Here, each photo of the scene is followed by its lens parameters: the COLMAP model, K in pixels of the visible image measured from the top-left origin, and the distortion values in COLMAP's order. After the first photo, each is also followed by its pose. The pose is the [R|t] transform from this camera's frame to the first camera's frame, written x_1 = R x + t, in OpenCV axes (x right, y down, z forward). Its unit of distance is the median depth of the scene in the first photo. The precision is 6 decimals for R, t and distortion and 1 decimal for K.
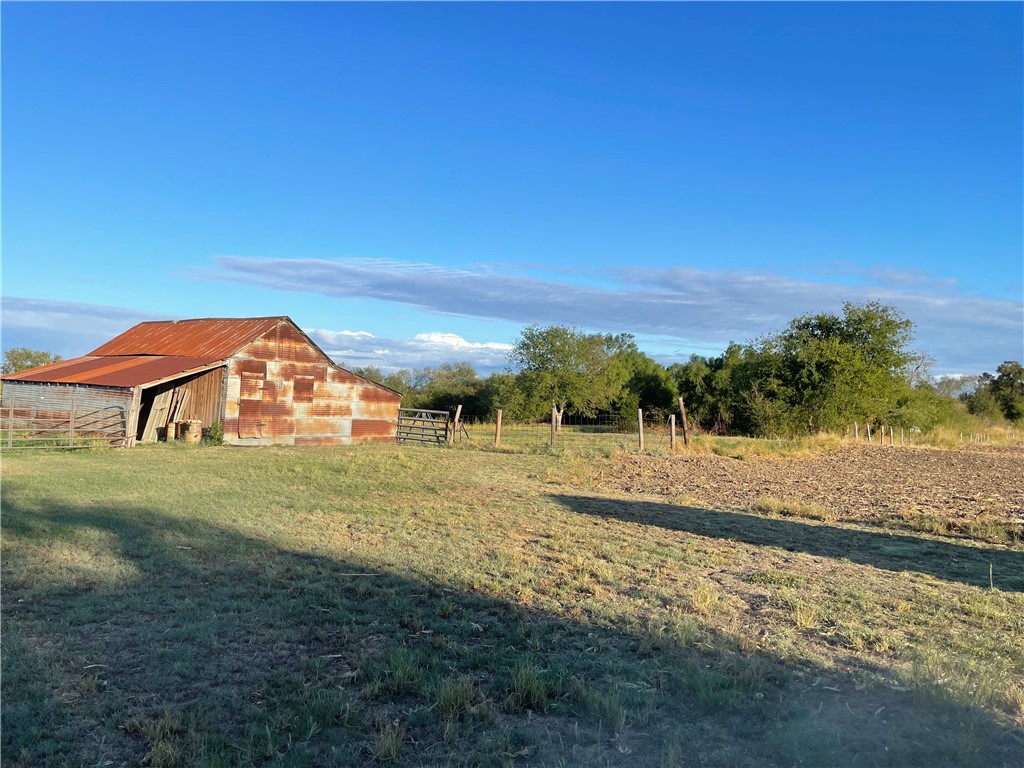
lens RADIAL K [[777.3, 0, 509.9], [0, 777.3, 384.5], [0, 0, 1]] dist [0.010004, 0.000836]
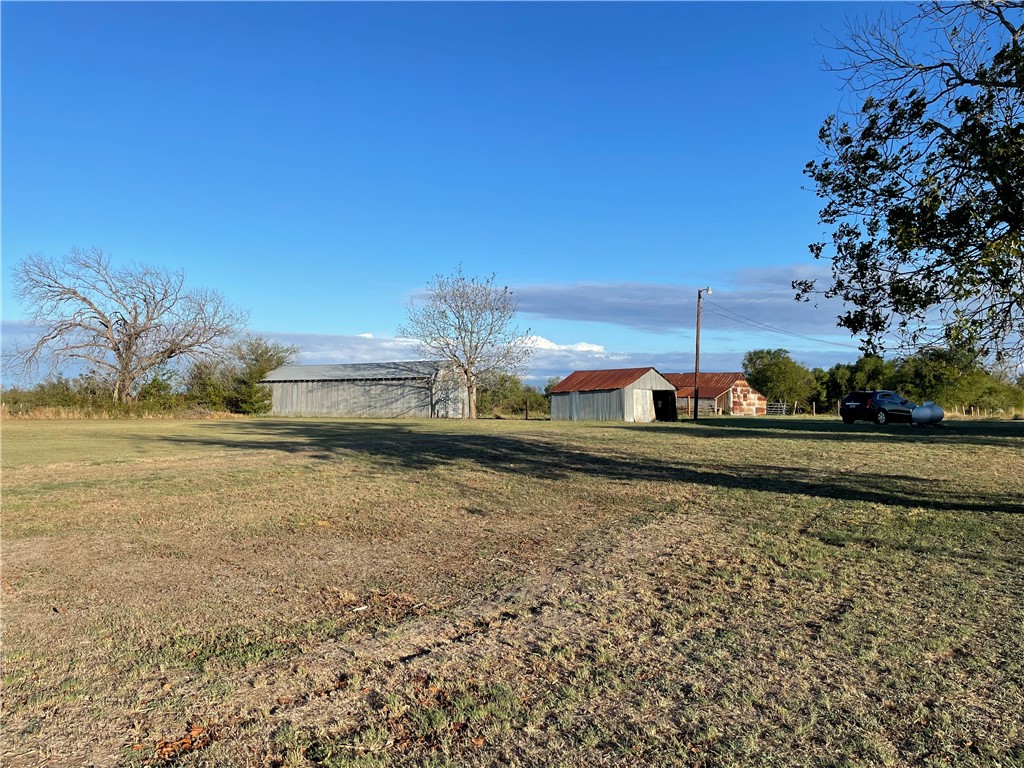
lens RADIAL K [[782.7, 0, 513.7], [0, 782.7, 383.9], [0, 0, 1]] dist [-0.010267, -0.002020]
pose [[0.990878, -0.033697, -0.130485, -0.371314], [0.032745, 0.999419, -0.009439, -0.021779], [0.130727, 0.005080, 0.991405, -1.019179]]
